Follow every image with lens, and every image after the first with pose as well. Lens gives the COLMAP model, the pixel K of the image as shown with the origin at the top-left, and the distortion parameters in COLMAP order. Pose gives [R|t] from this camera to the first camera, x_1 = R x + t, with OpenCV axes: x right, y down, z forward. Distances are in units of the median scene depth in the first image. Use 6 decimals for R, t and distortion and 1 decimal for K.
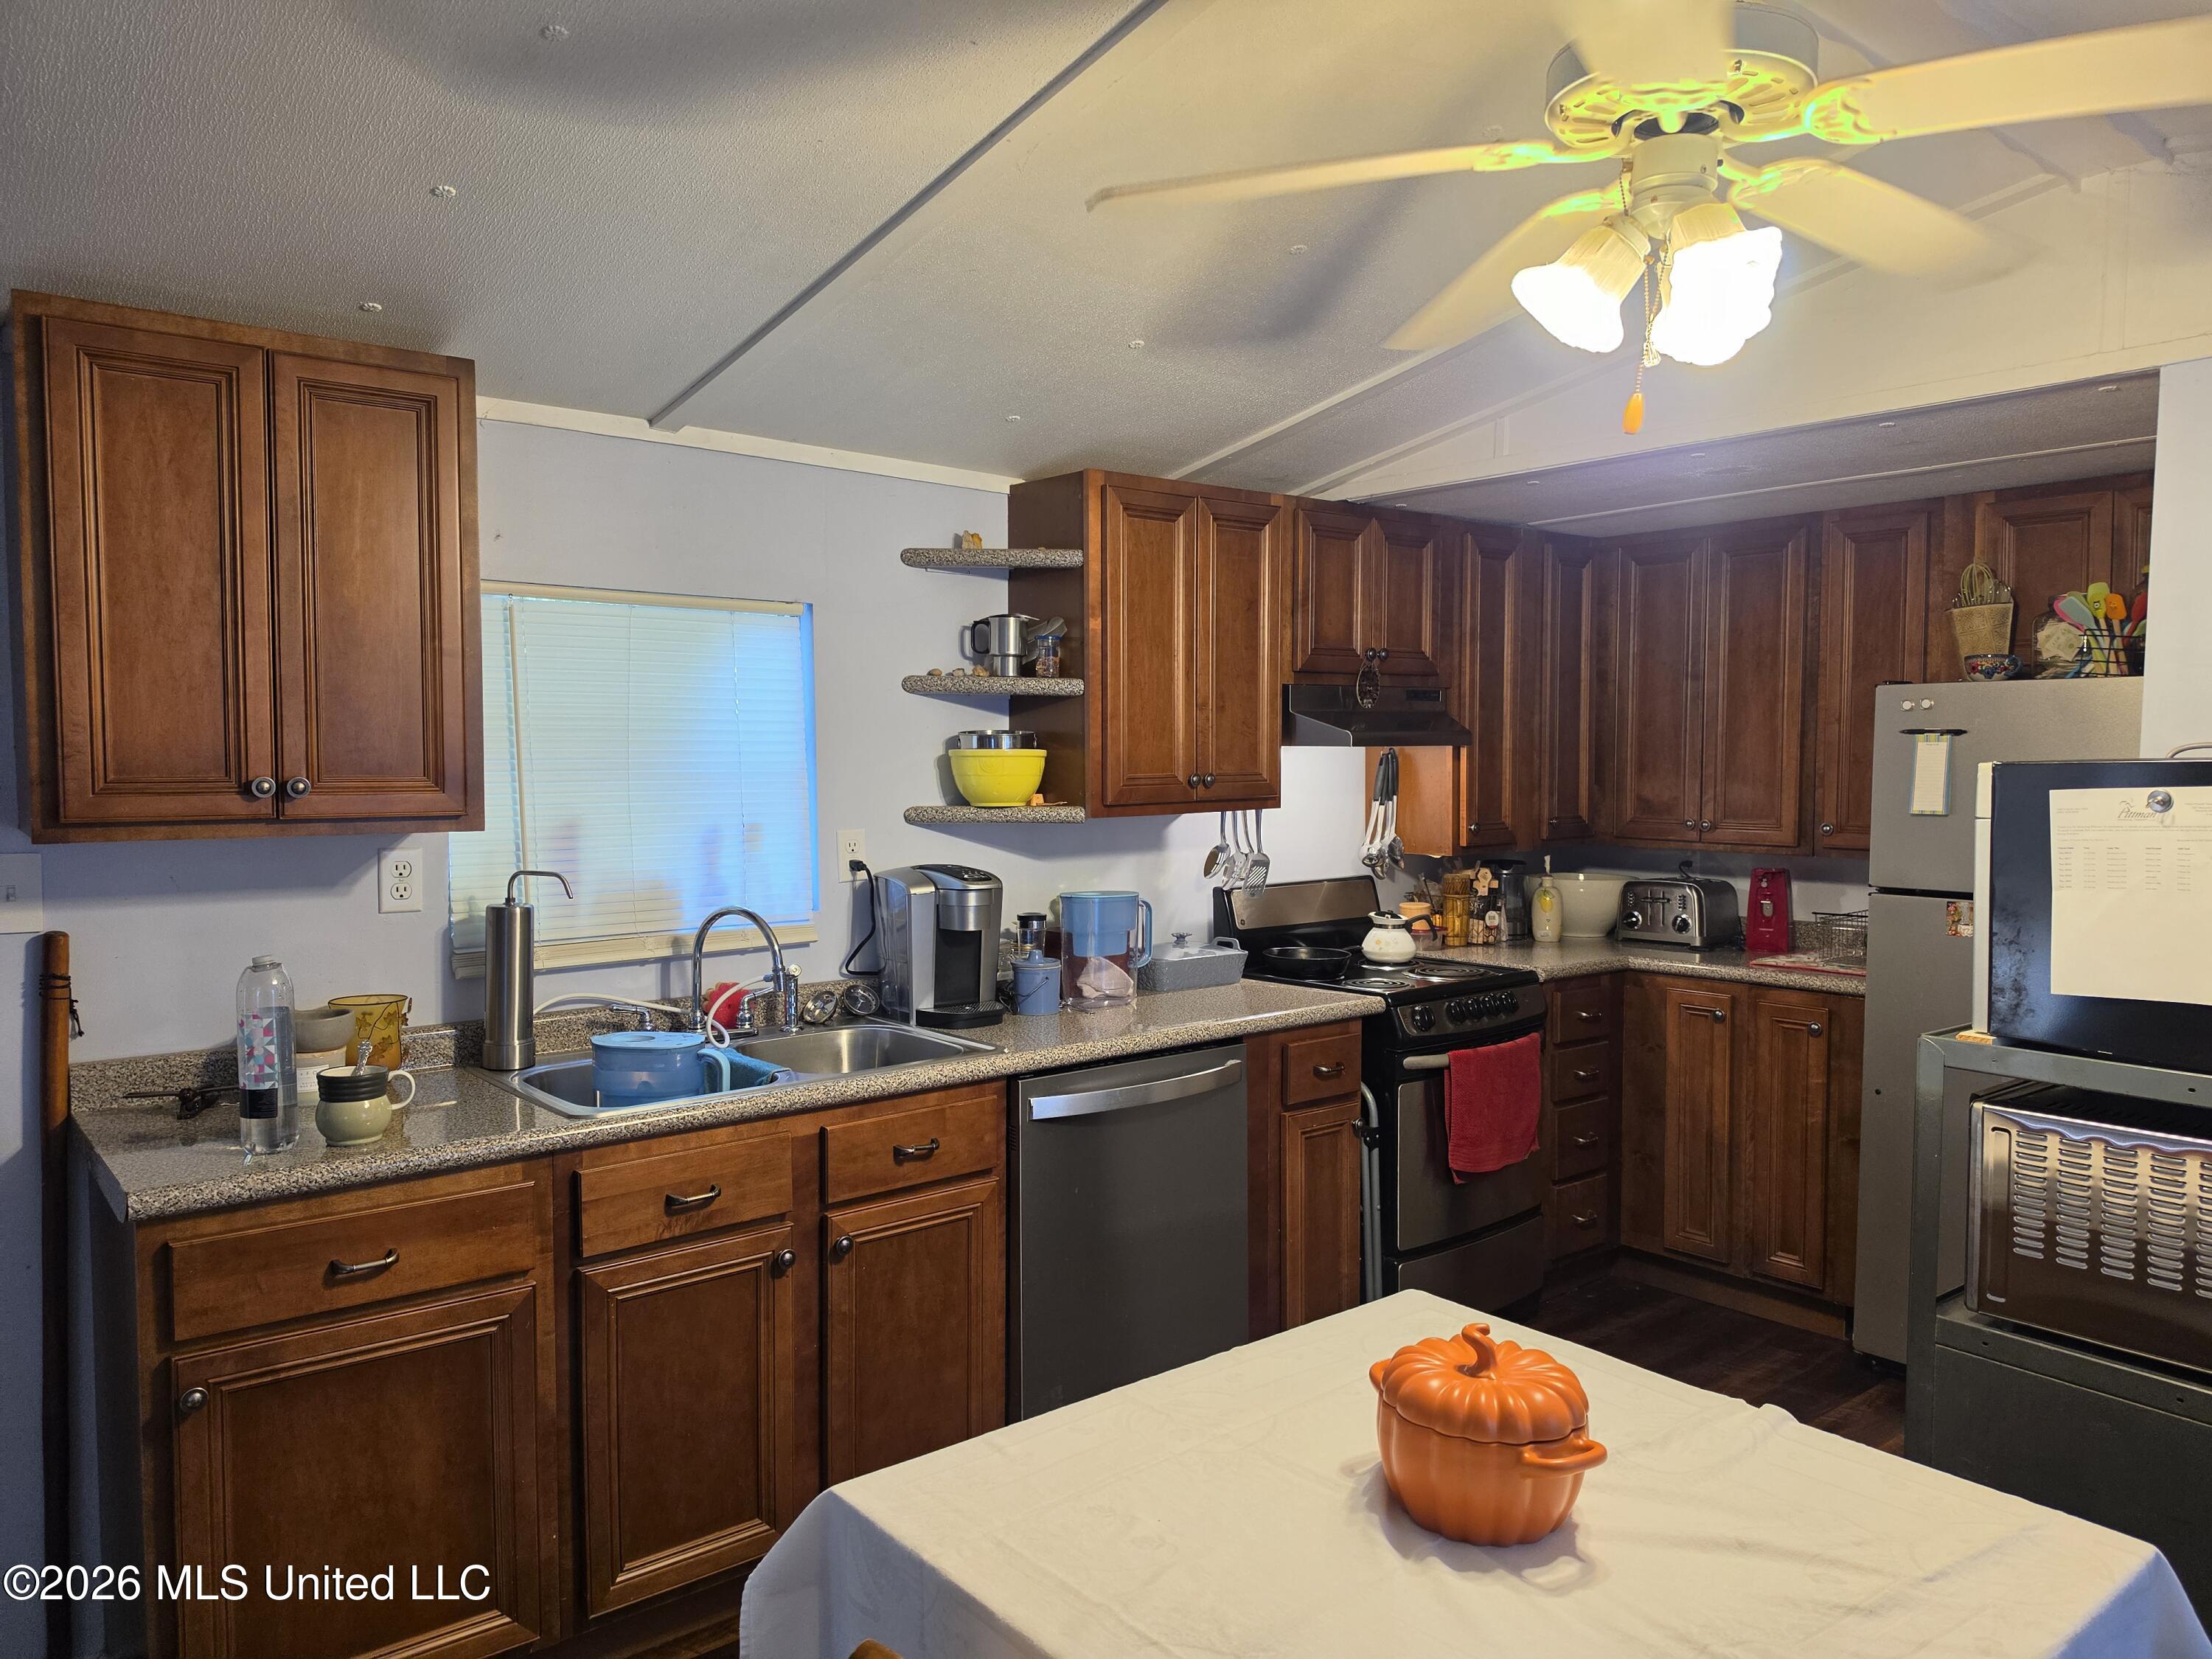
lens RADIAL K [[1515.3, 0, 1129.7], [0, 1515.3, 838.3], [0, 0, 1]] dist [0.058065, -0.054477]
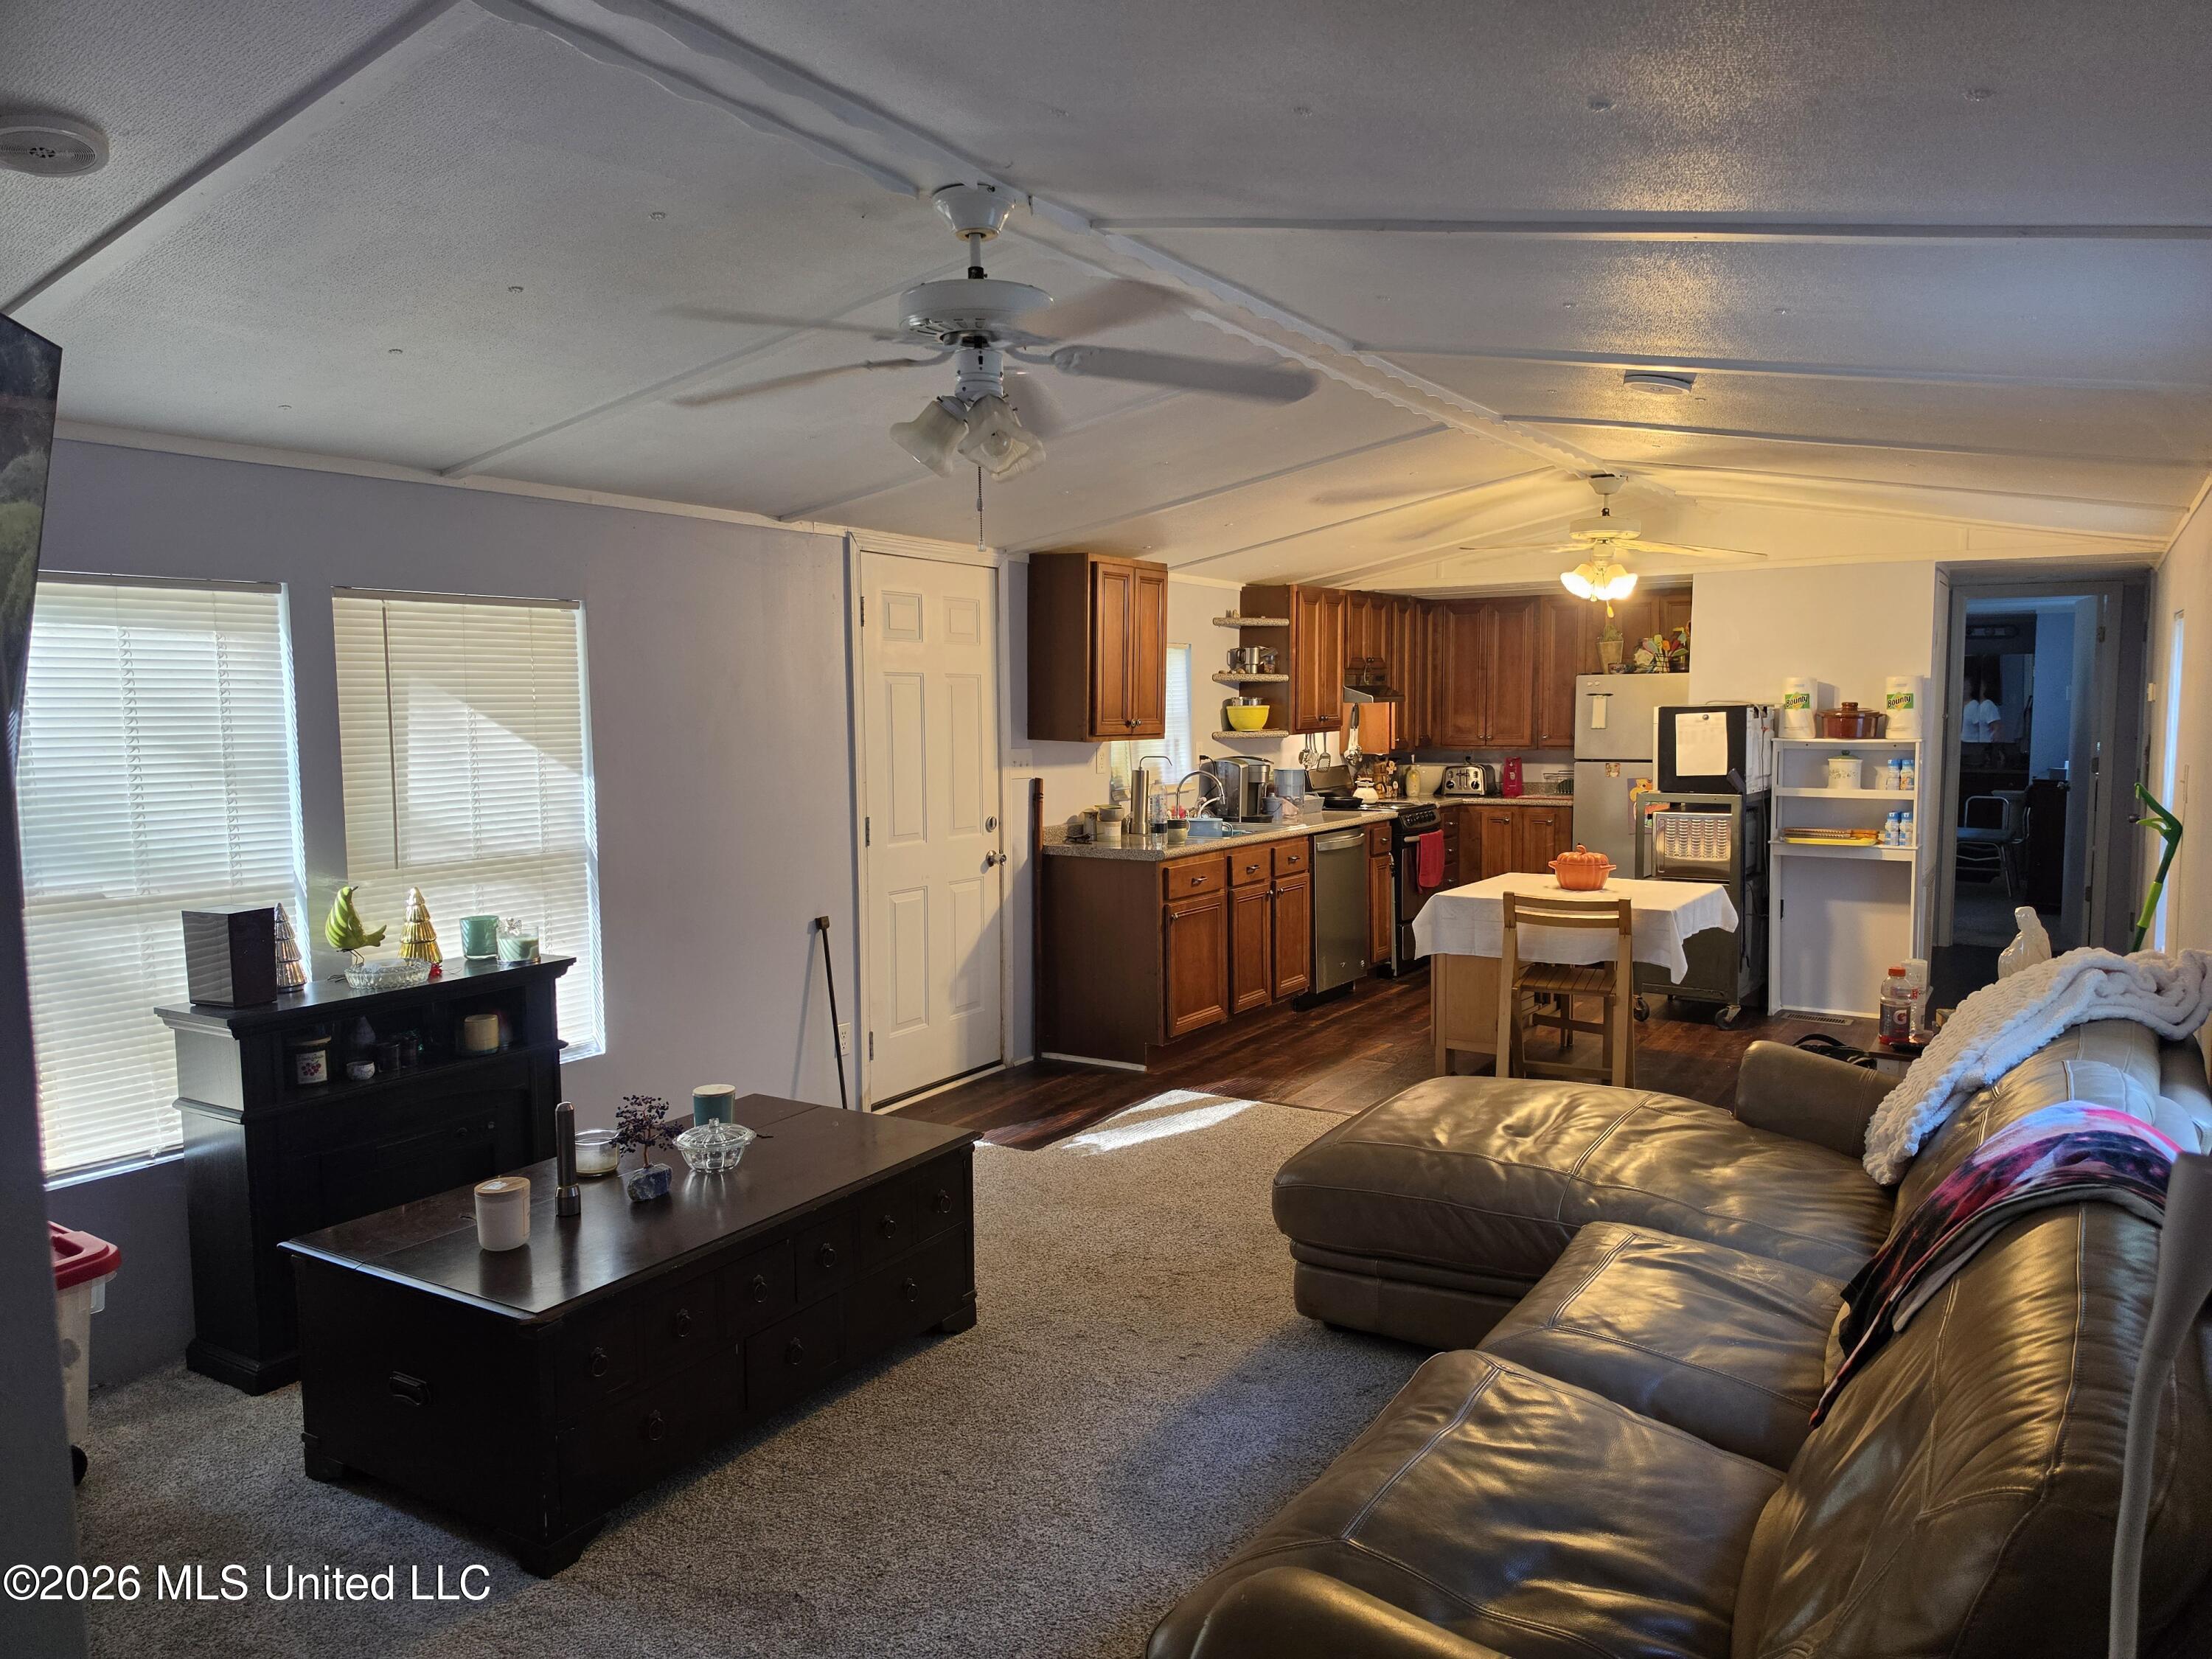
lens RADIAL K [[1515.3, 0, 1099.2], [0, 1515.3, 835.9], [0, 0, 1]] dist [0.058065, -0.054477]
pose [[0.956252, -0.035121, 0.290427, -1.087307], [0.026294, 0.999068, 0.034240, 0.059189], [-0.291359, -0.025105, 0.956284, -1.254300]]
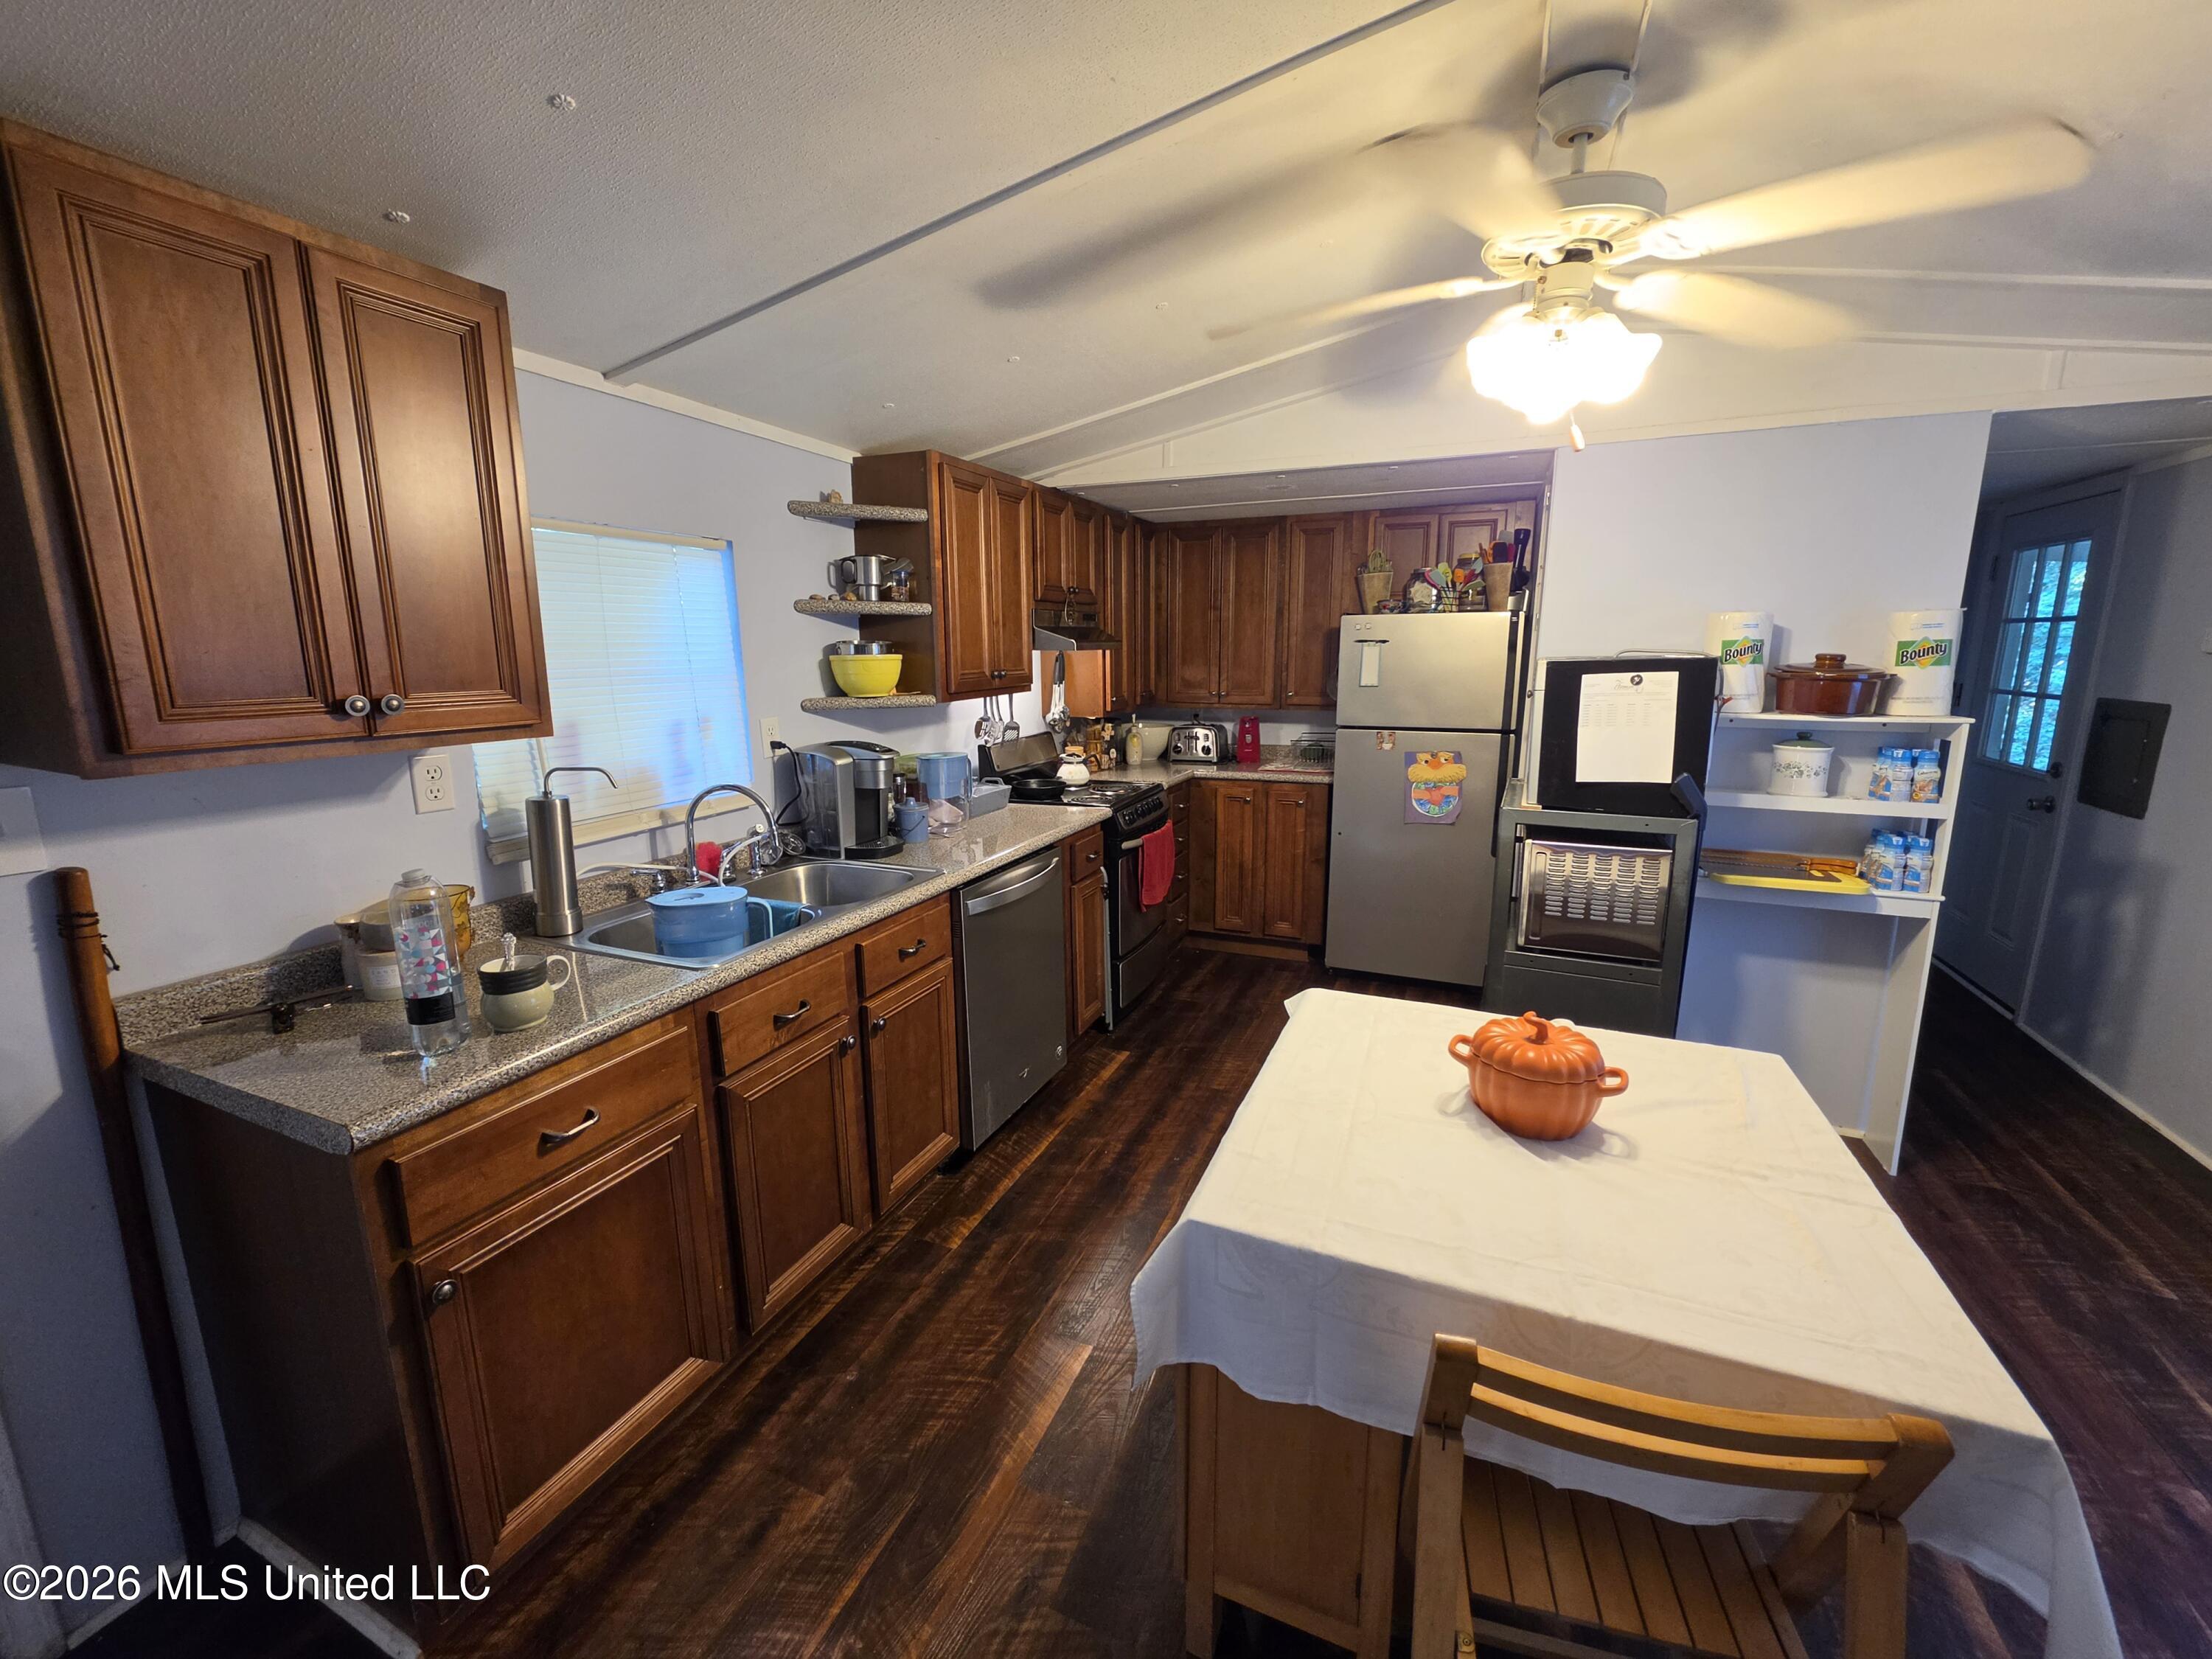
lens RADIAL K [[878.4, 0, 1105.7], [0, 878.4, 812.3], [0, 0, 1]] dist [0.000878, 0.000489]
pose [[0.894057, -0.088653, 0.439093, -0.288443], [0.031919, 0.990337, 0.134958, -0.019742], [-0.446815, -0.106644, 0.888248, 0.192925]]
